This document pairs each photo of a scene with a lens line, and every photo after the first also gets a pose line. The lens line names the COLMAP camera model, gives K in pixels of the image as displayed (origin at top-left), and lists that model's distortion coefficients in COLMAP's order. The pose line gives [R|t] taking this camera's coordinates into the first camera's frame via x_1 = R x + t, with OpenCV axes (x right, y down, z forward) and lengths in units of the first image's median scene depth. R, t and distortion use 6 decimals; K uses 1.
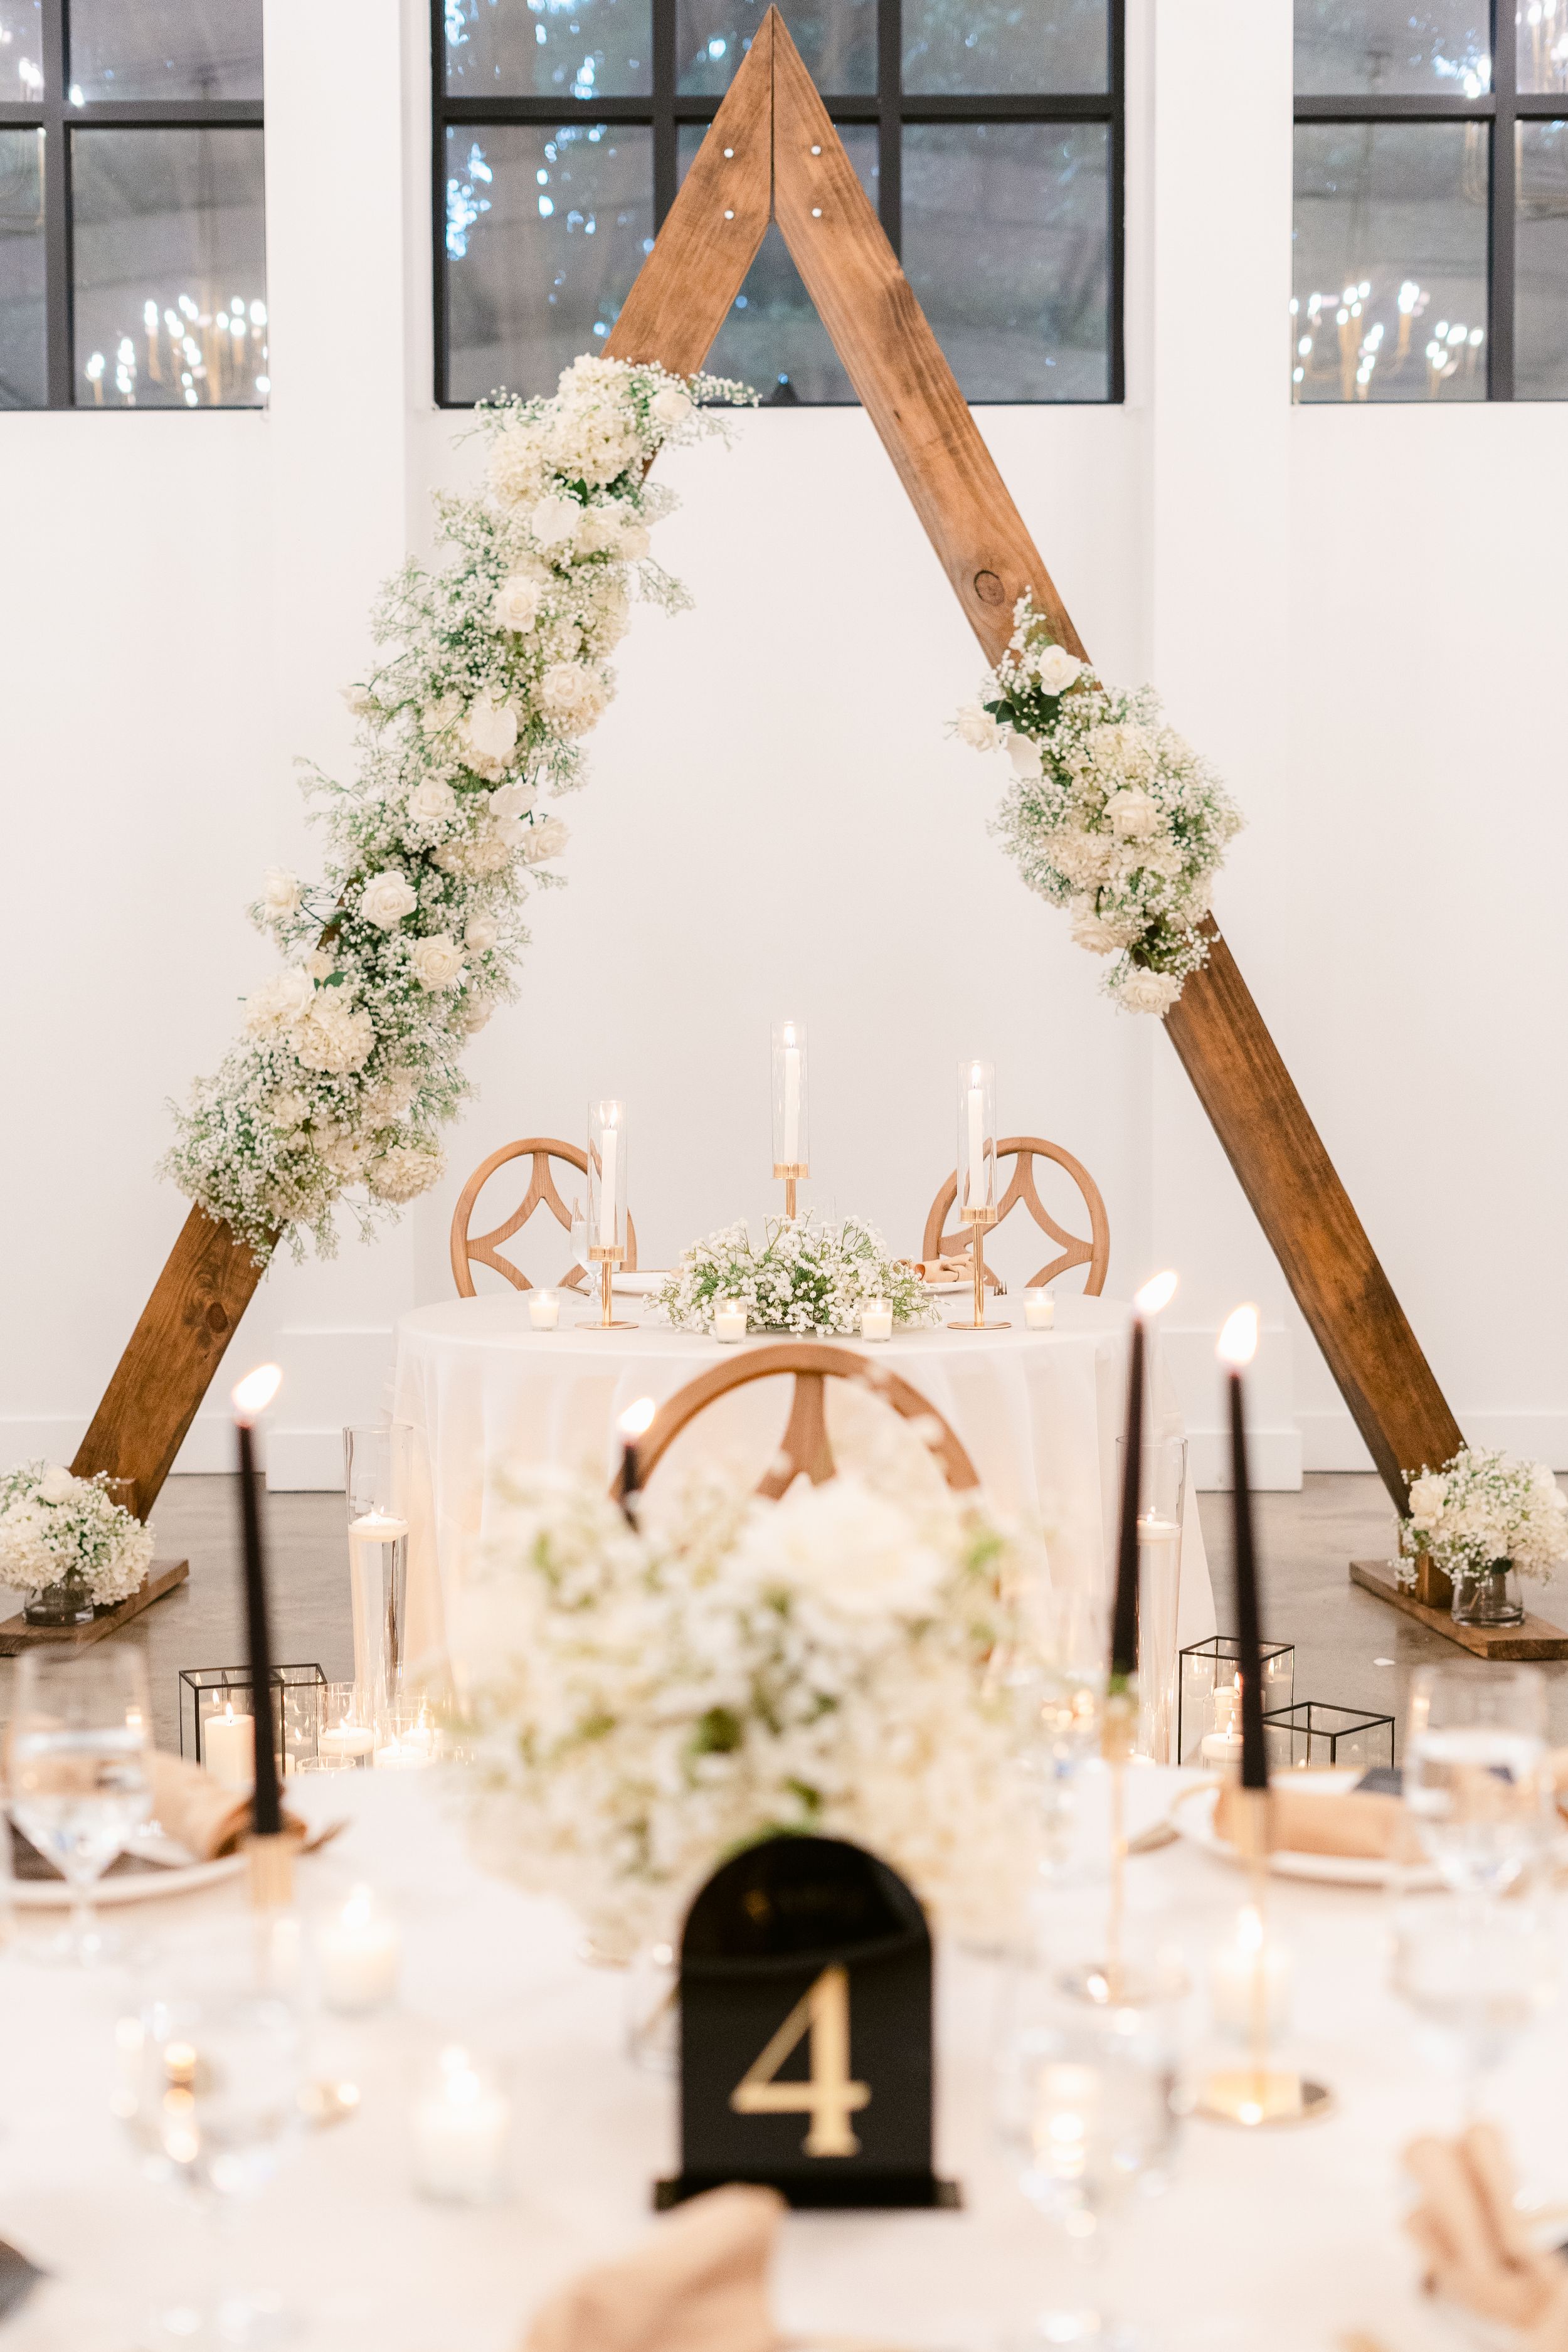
lens RADIAL K [[3829.3, 0, 772.9], [0, 3829.3, 1171.5], [0, 0, 1]] dist [-0.020142, 0.000000]
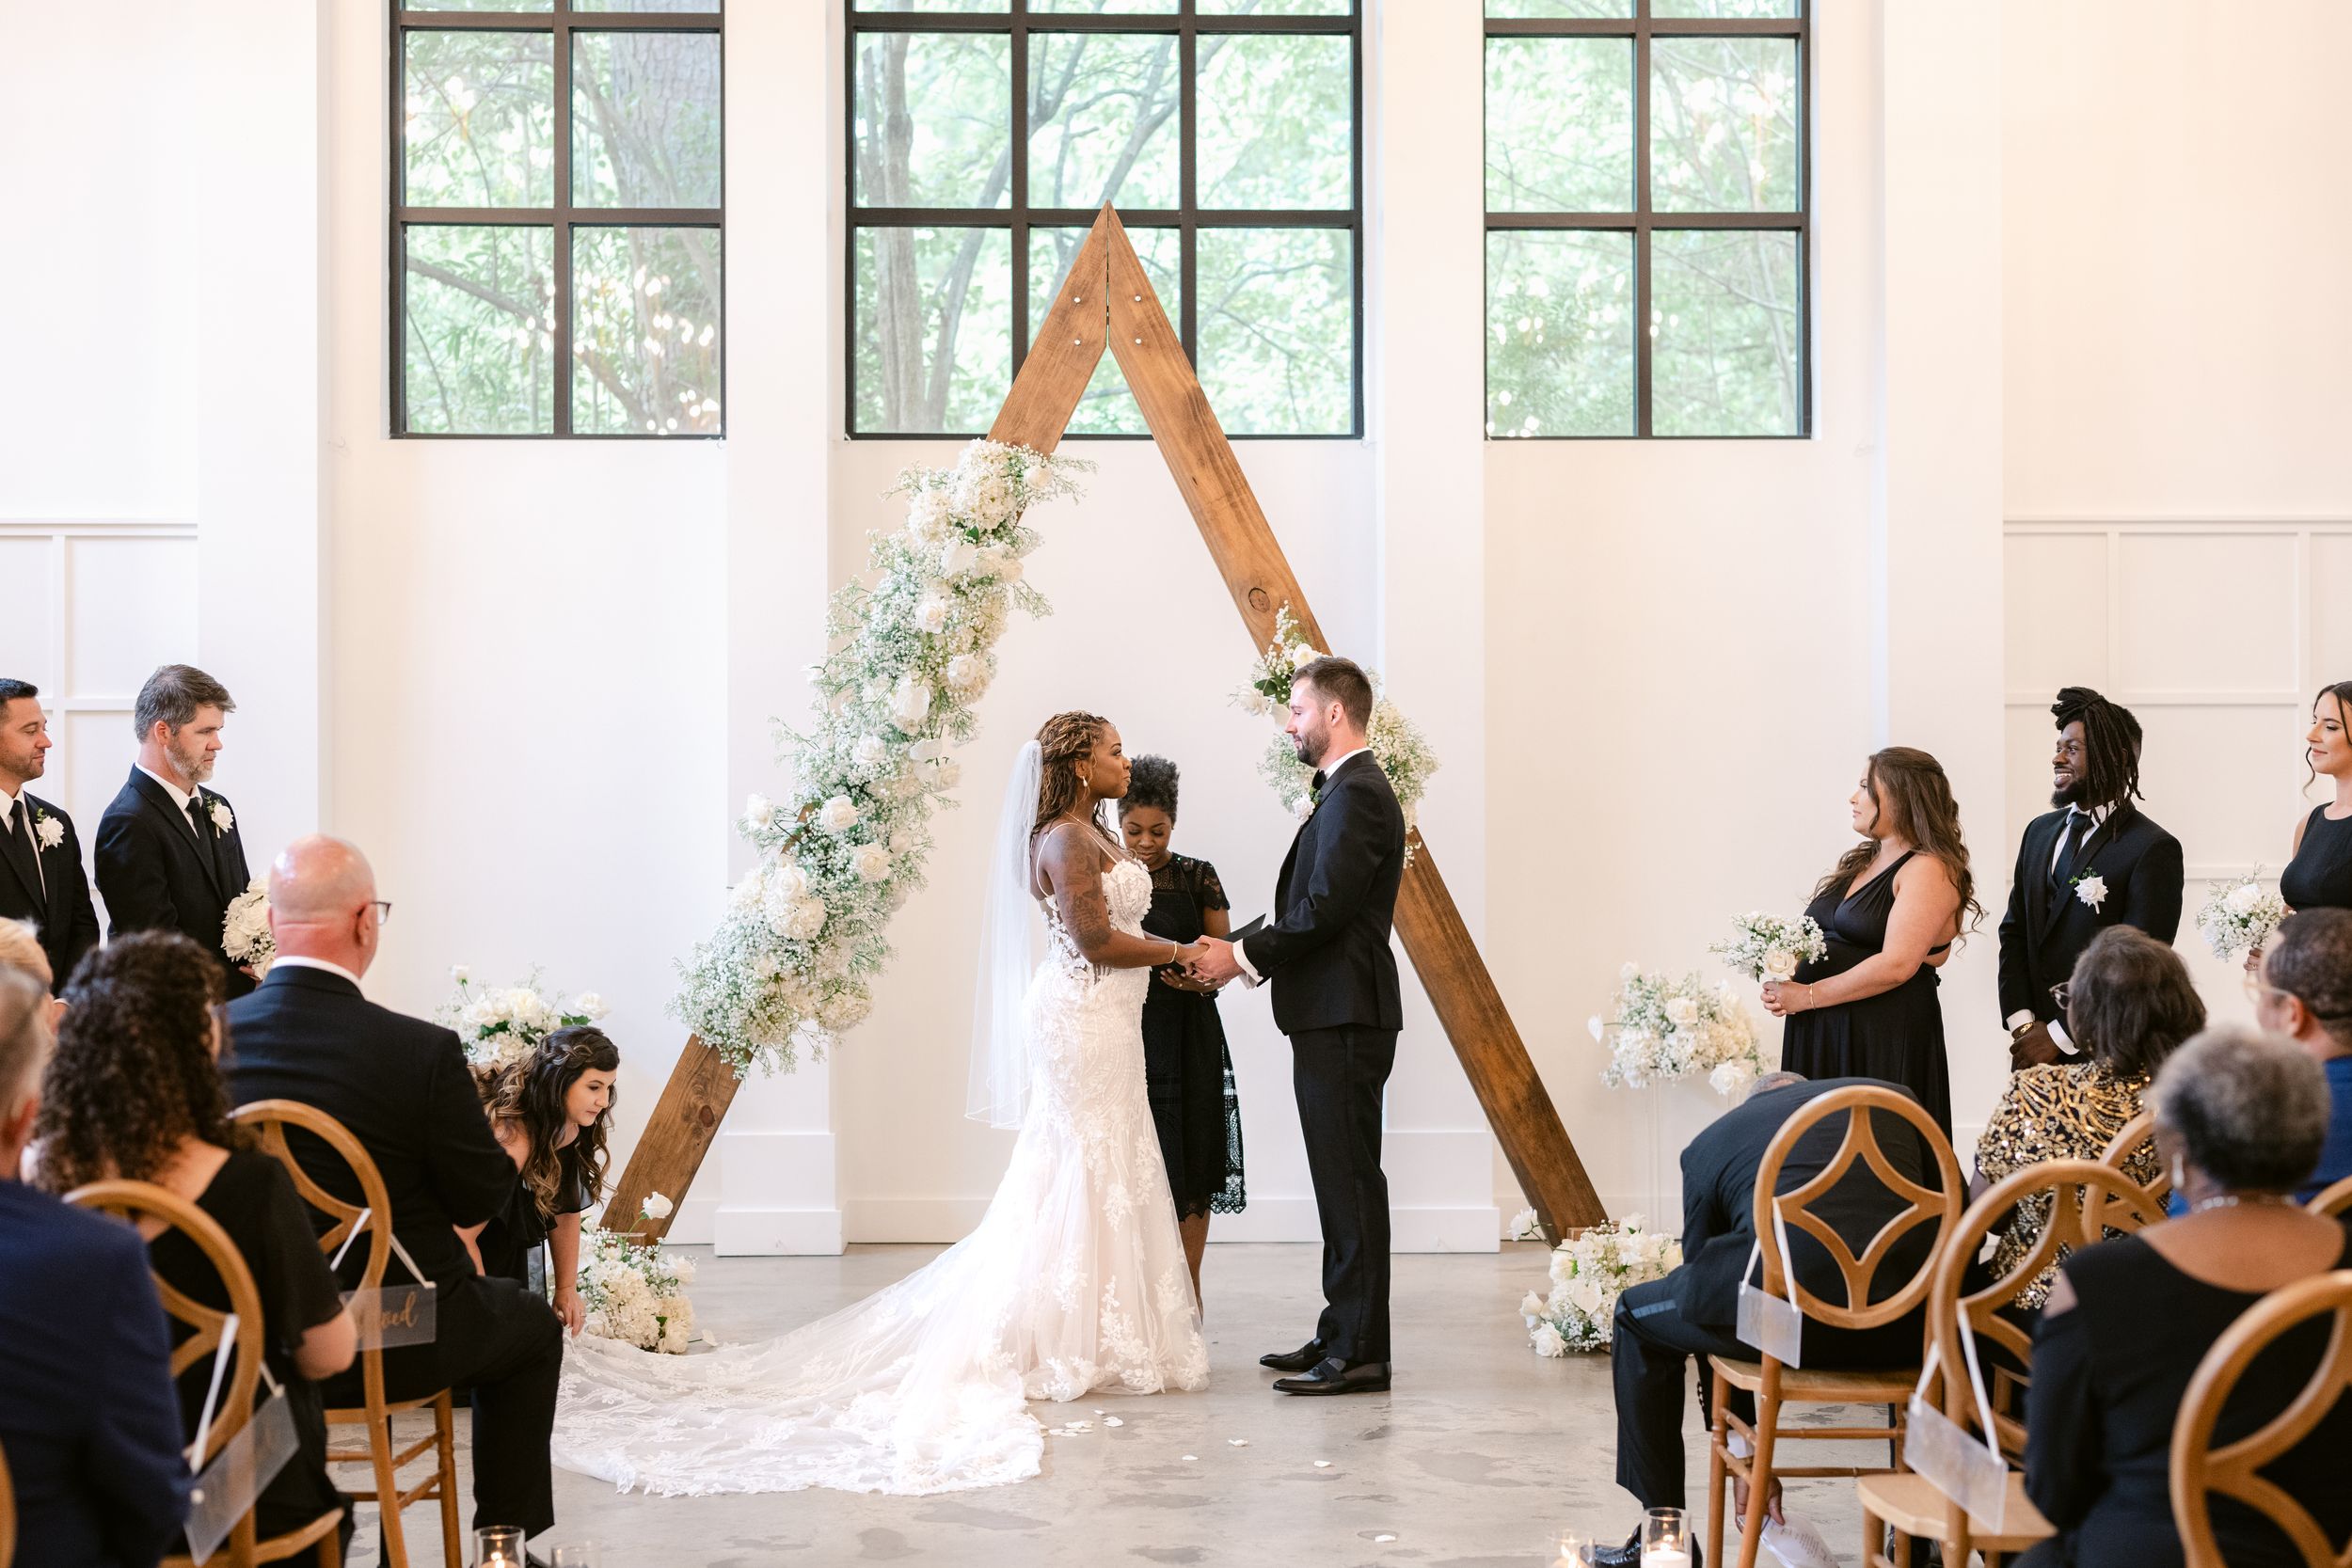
lens RADIAL K [[3438.0, 0, 1206.1], [0, 3438.0, 740.1], [0, 0, 1]] dist [-0.050569, 0.000000]
pose [[0.999334, 0.001545, 0.036466, -0.009950], [0.001529, 0.996456, -0.084104, 0.007460], [-0.036466, 0.084104, 0.995790, -0.273387]]
